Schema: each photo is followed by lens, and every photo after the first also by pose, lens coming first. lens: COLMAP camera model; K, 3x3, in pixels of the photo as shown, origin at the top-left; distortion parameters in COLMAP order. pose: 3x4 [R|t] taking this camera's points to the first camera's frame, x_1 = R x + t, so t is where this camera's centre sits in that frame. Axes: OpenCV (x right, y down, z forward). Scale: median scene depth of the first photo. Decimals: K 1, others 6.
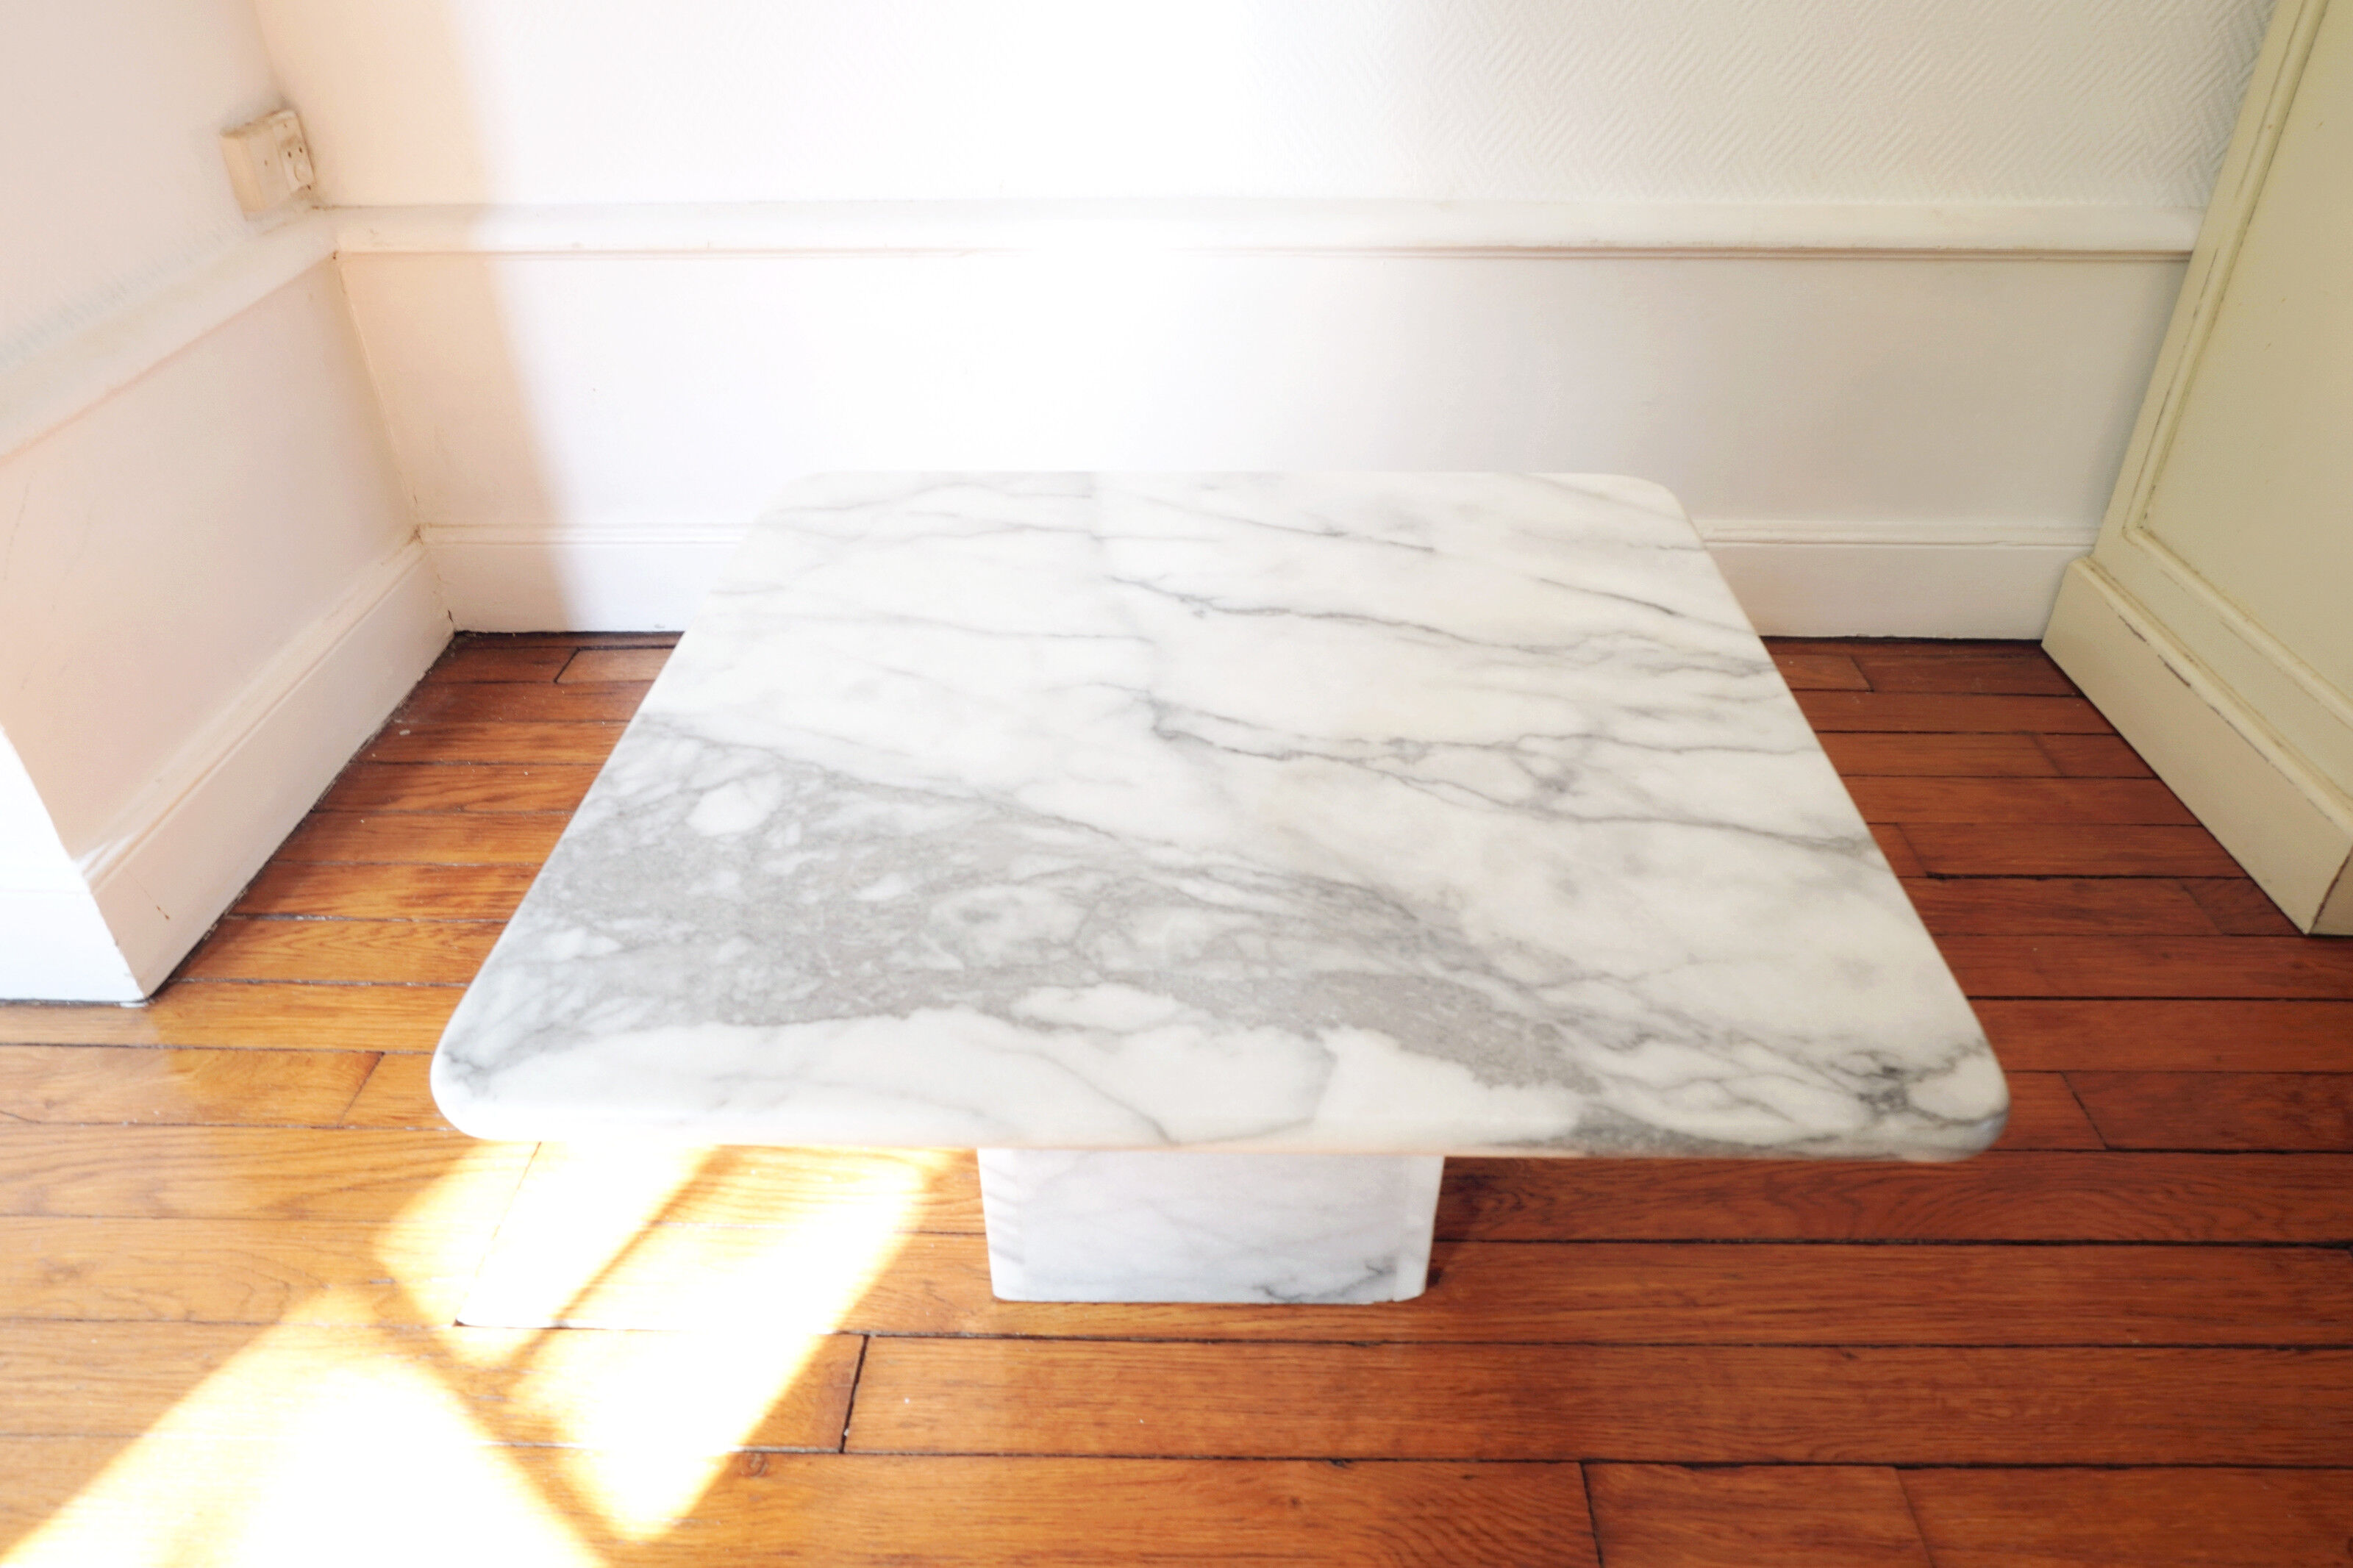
lens RADIAL K [[1562.5, 0, 1178.2], [0, 1562.5, 790.0], [0, 0, 1]] dist [-0.040227, 0.028482]
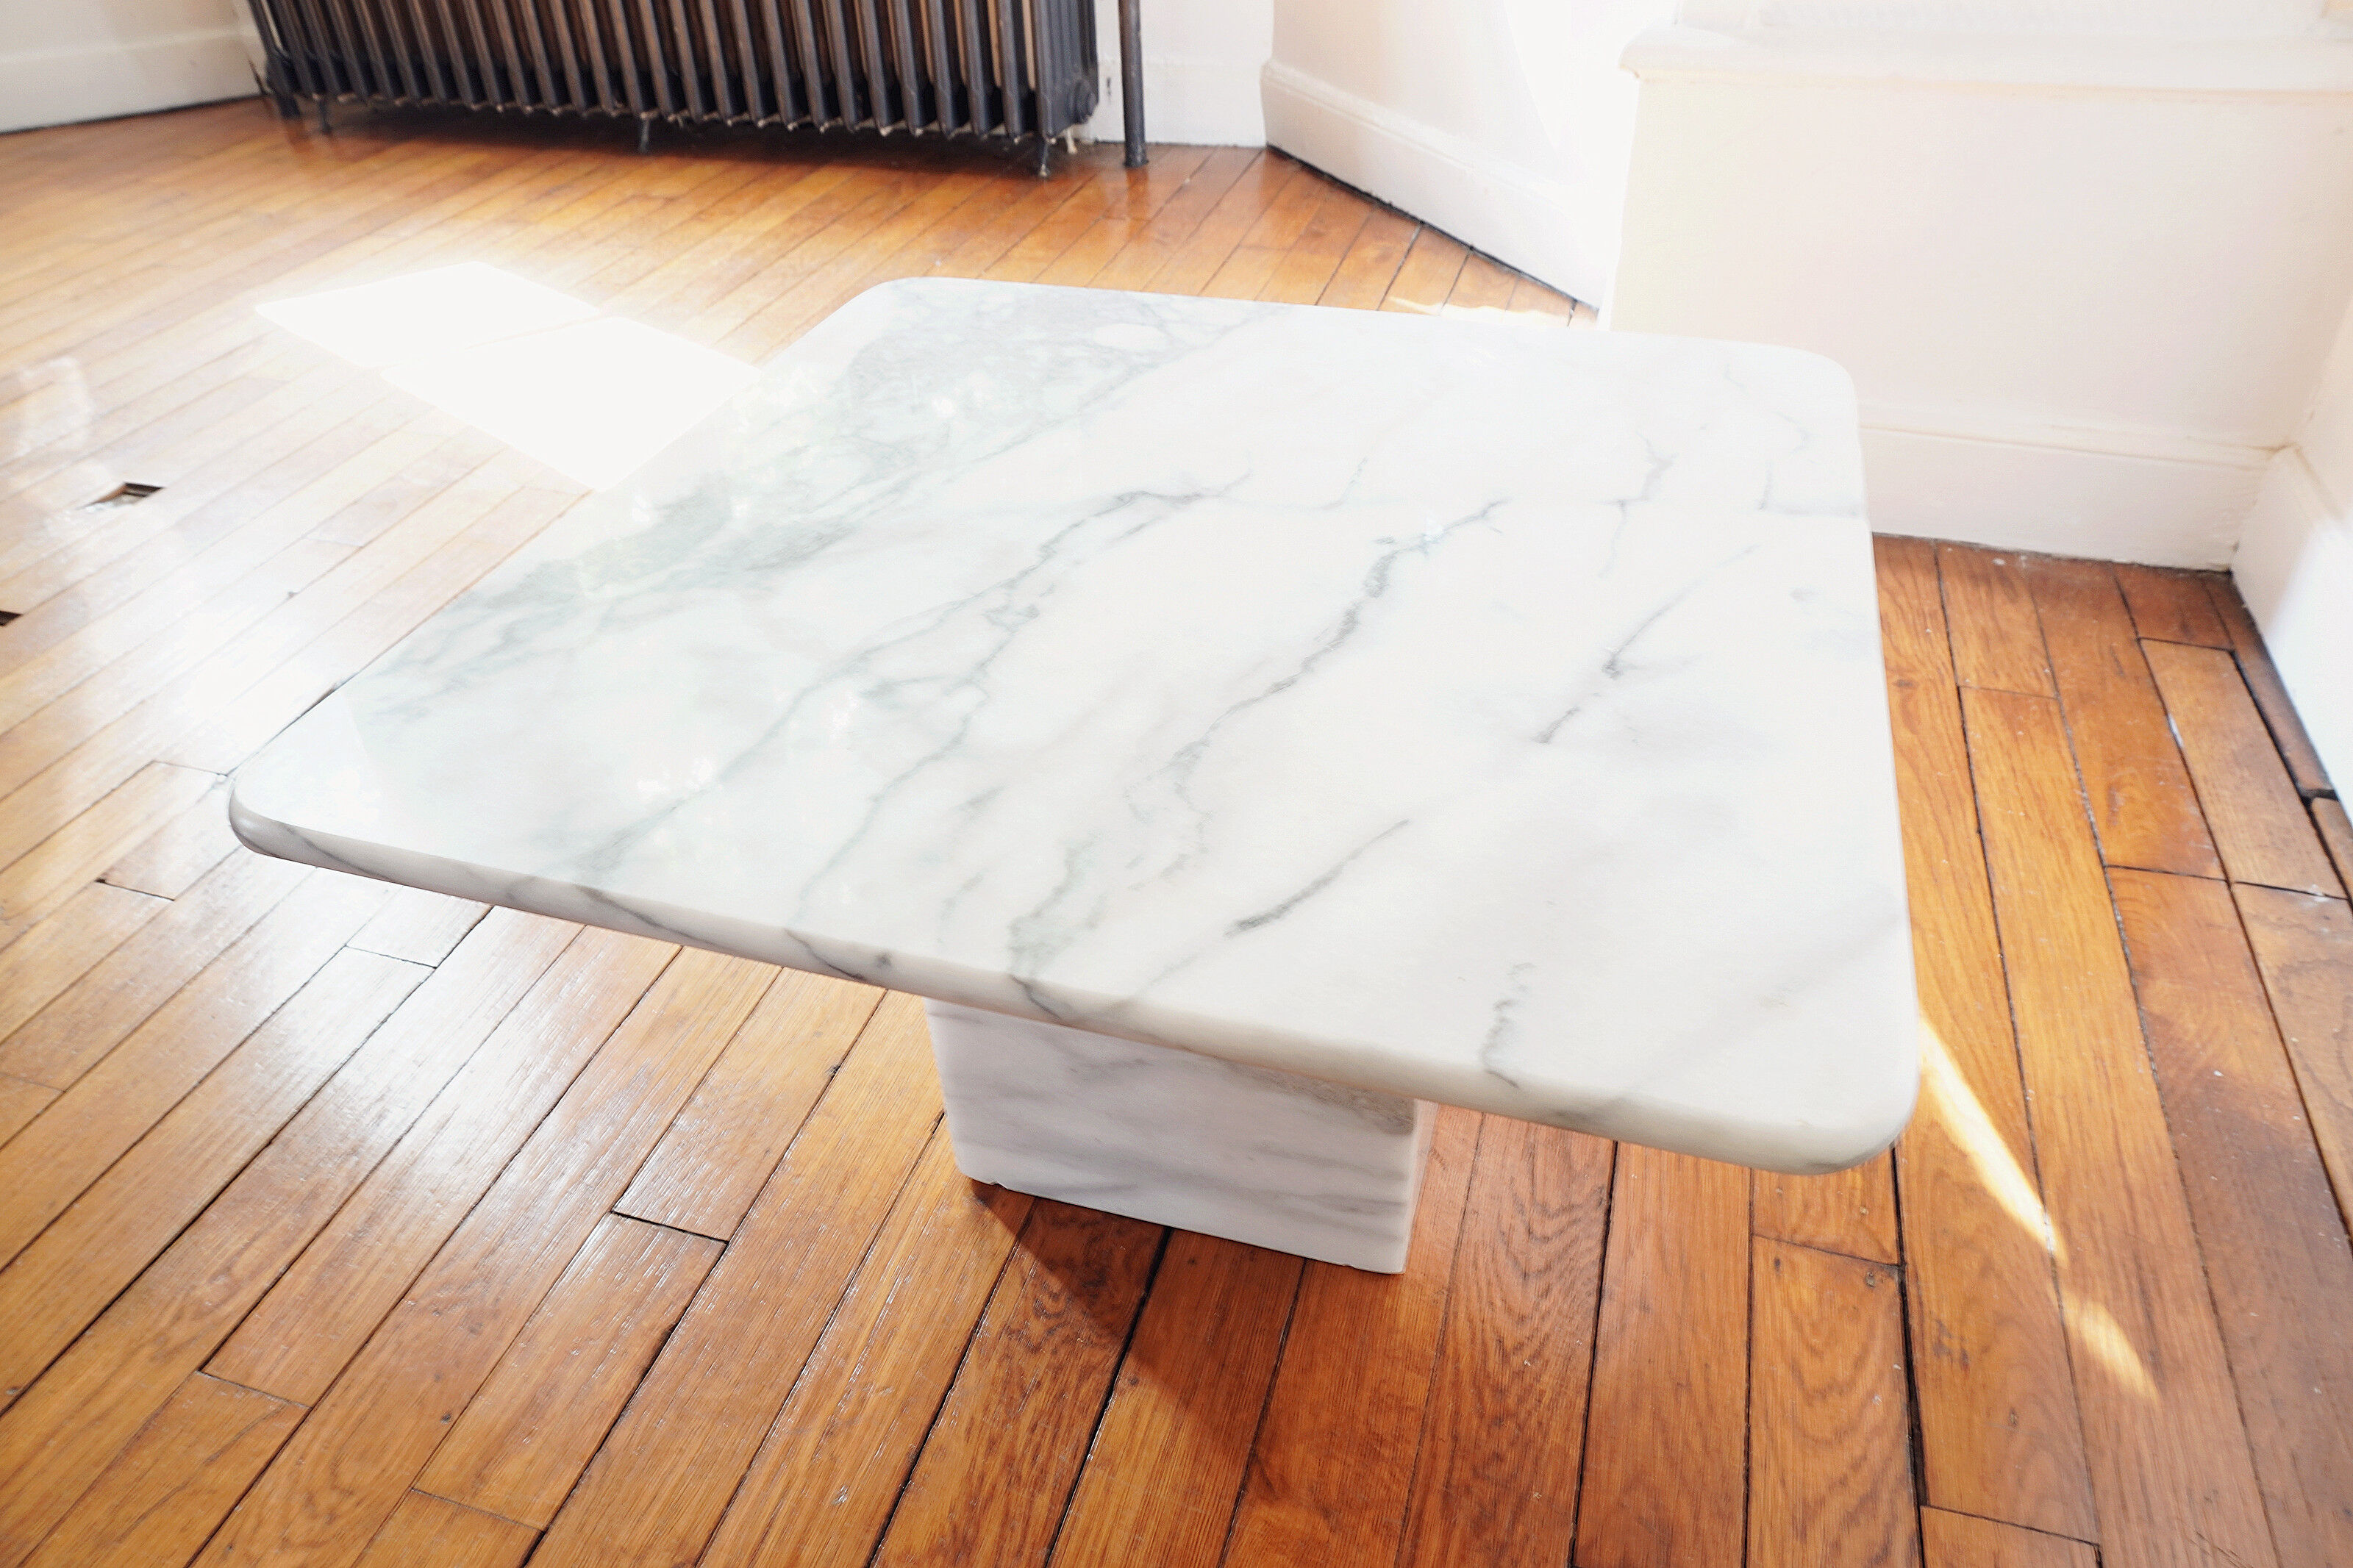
lens RADIAL K [[1568.8, 0, 1181.7], [0, 1568.8, 782.5], [0, 0, 1]] dist [-0.047320, 0.031344]
pose [[-0.265263, 0.588343, -0.763864, 0.777426], [-0.515542, 0.582934, 0.628016, -0.524169], [0.814771, 0.560394, 0.148684, 0.923198]]
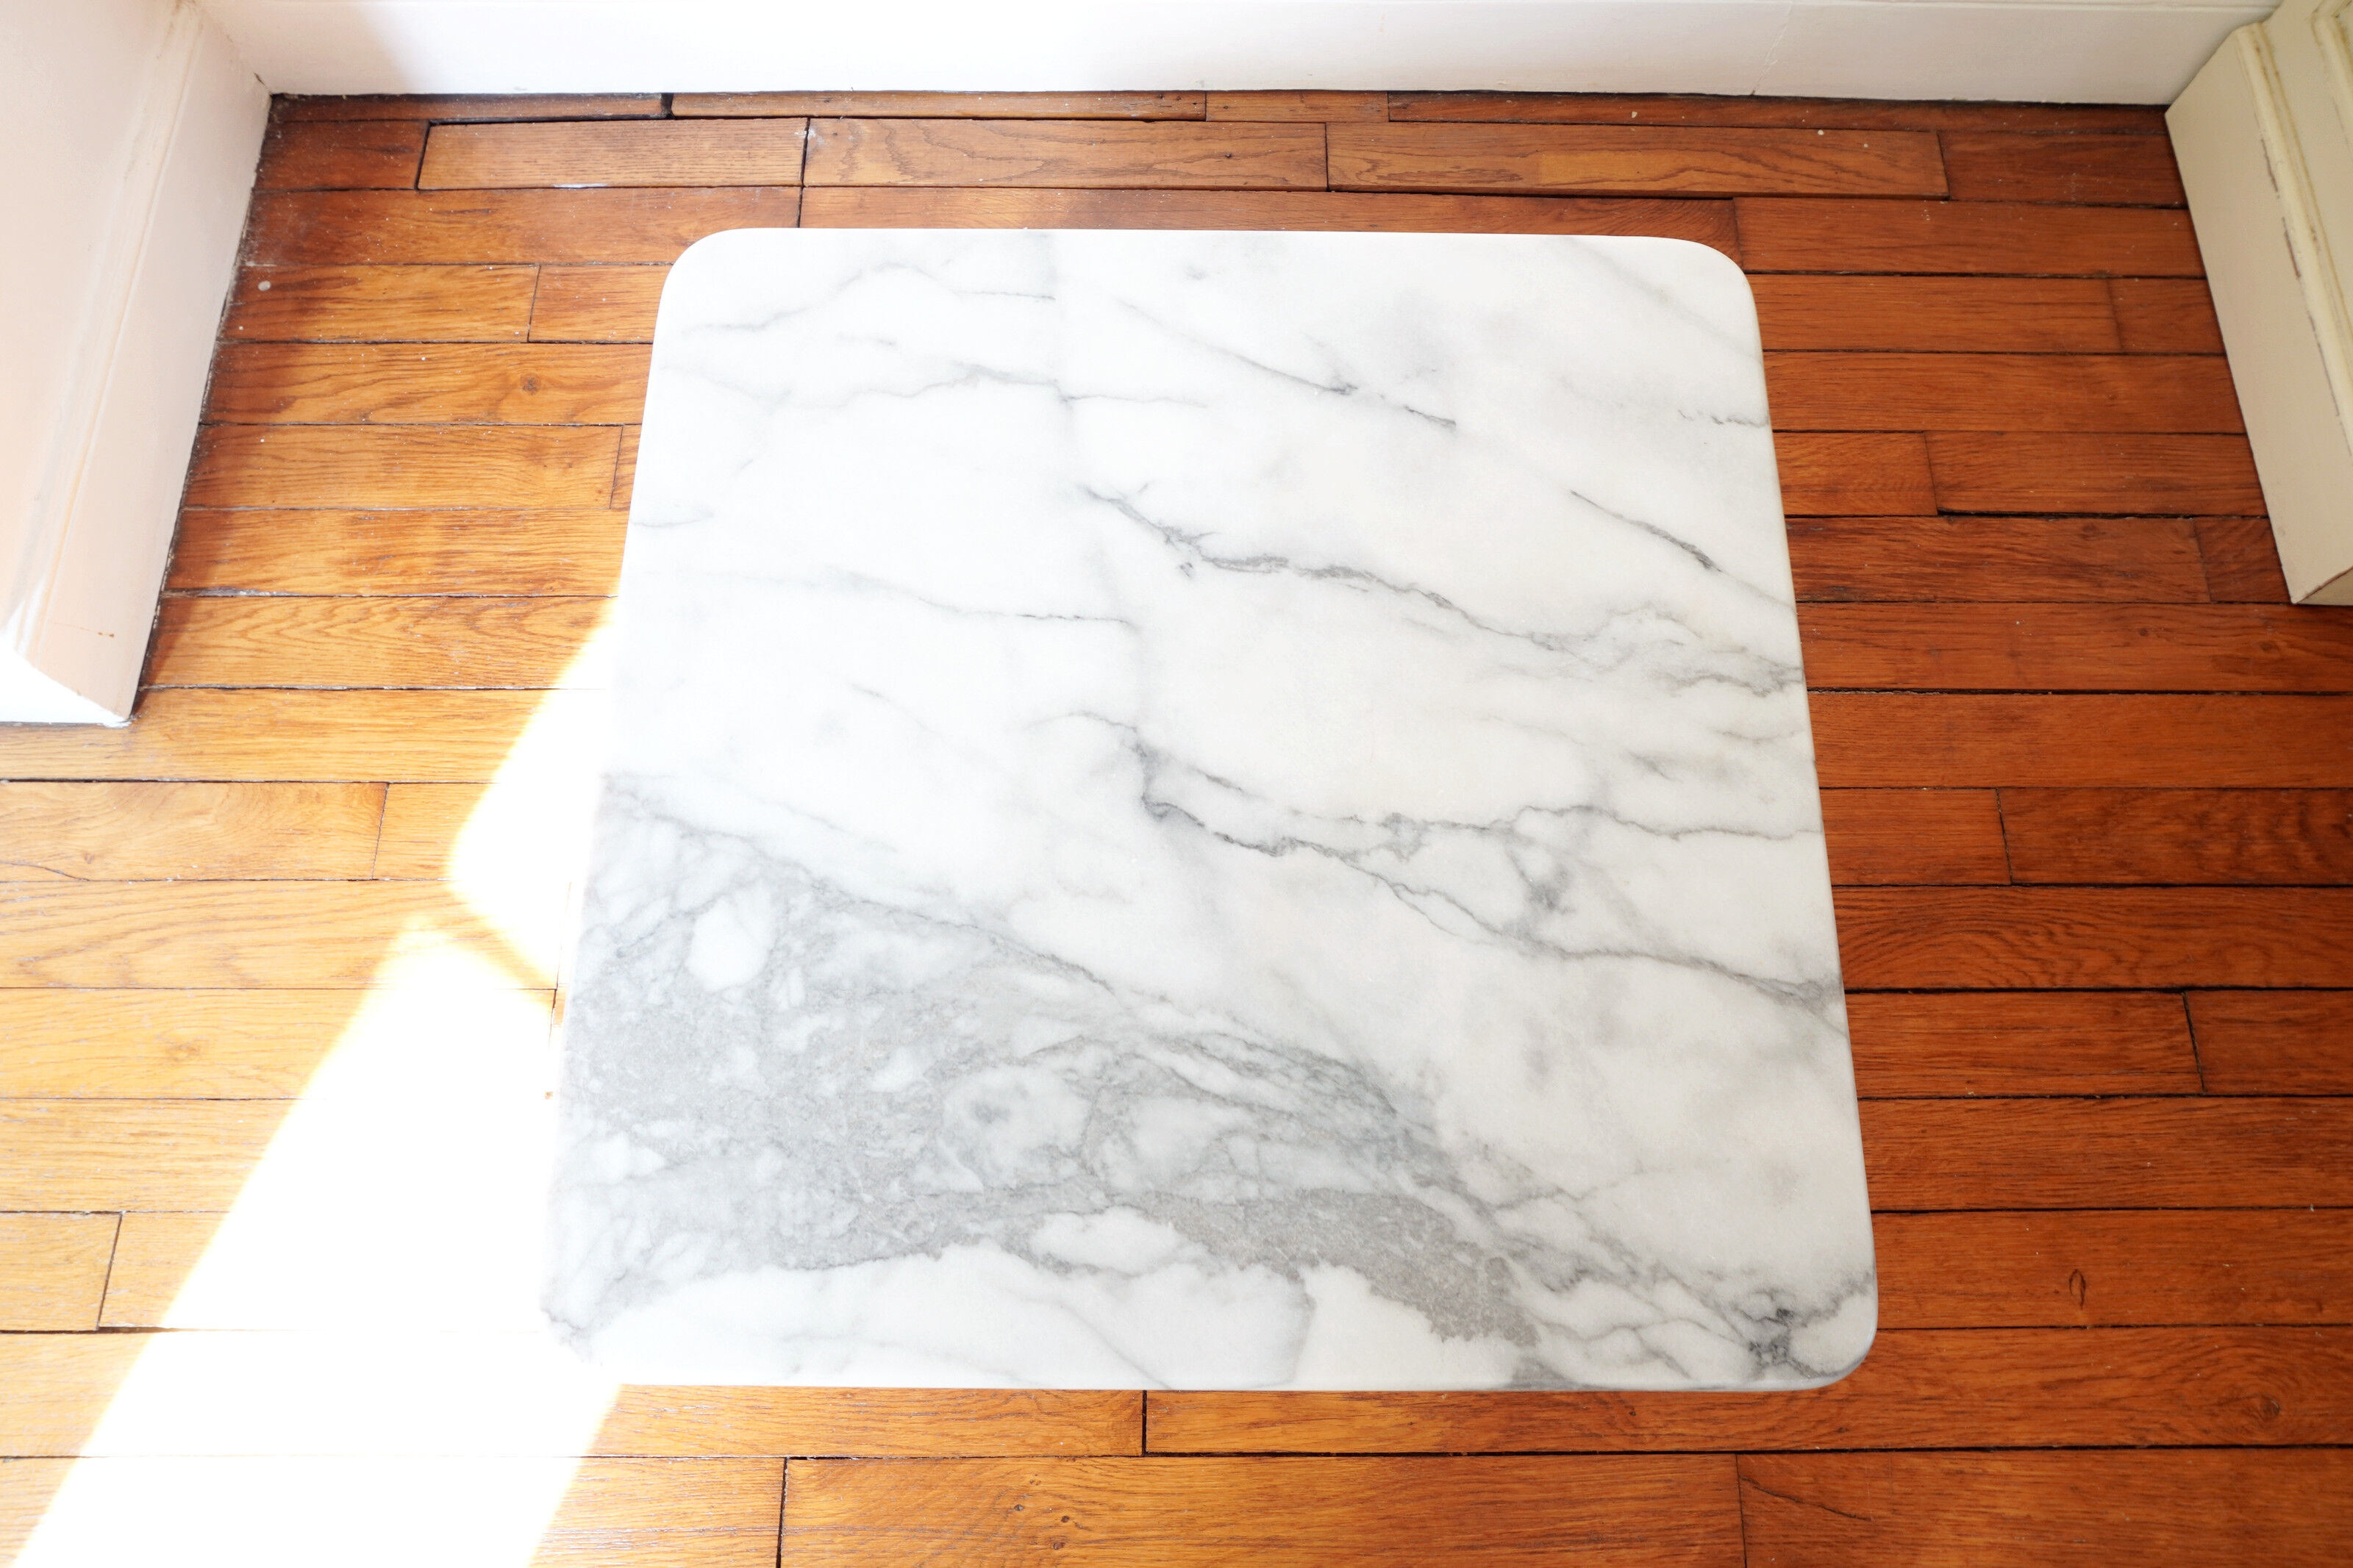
lens RADIAL K [[1562.5, 0, 1178.2], [0, 1562.5, 790.0], [0, 0, 1]] dist [-0.040227, 0.028482]
pose [[0.999668, -0.017420, 0.018963, -0.011509], [0.002245, 0.792584, 0.609759, -0.598677], [-0.025651, -0.609514, 0.792360, 0.224115]]
